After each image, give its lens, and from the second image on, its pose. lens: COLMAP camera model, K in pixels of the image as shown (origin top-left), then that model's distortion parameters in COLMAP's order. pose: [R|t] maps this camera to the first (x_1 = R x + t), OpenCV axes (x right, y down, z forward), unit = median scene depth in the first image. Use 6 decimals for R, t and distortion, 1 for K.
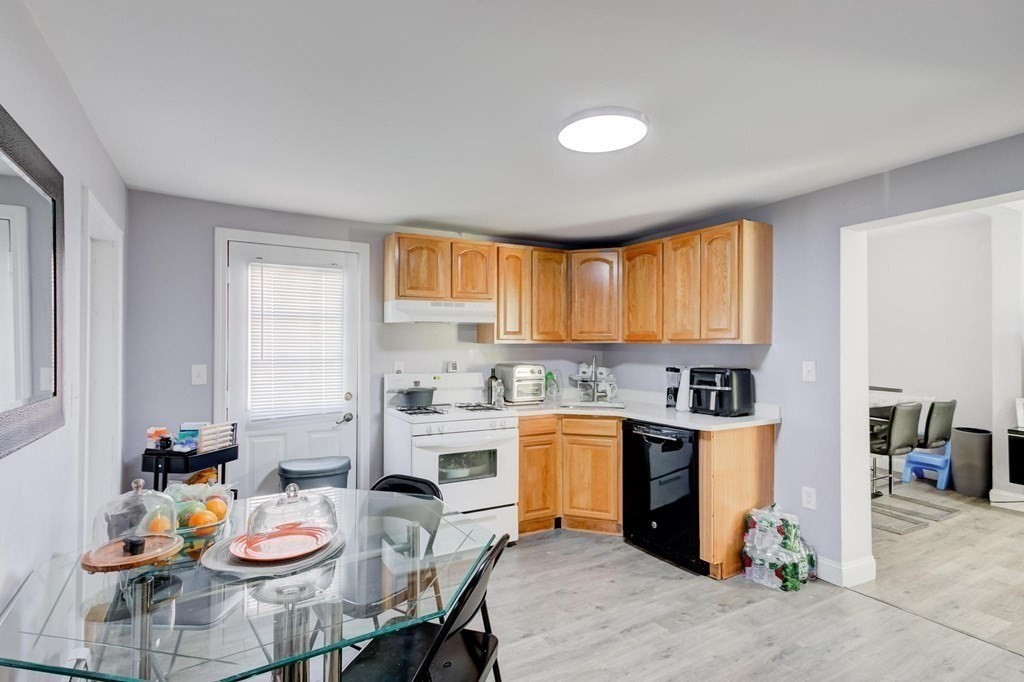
lens RADIAL K [[497.2, 0, 508.7], [0, 497.2, 342.4], [0, 0, 1]] dist [0.019252, 0.001709]
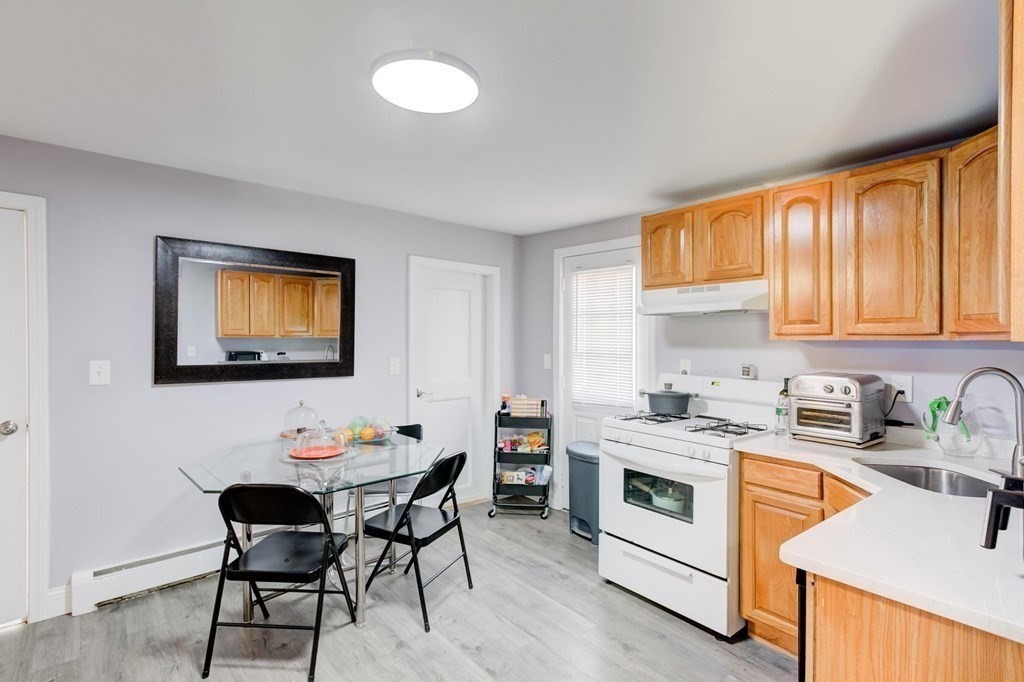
lens RADIAL K [[497.2, 0, 508.7], [0, 497.2, 342.4], [0, 0, 1]] dist [0.019252, 0.001709]
pose [[0.201192, 0.009963, -0.979501, 0.560323], [0.000760, 0.999946, 0.010327, -0.001522], [0.979552, -0.002822, 0.201174, 0.525352]]
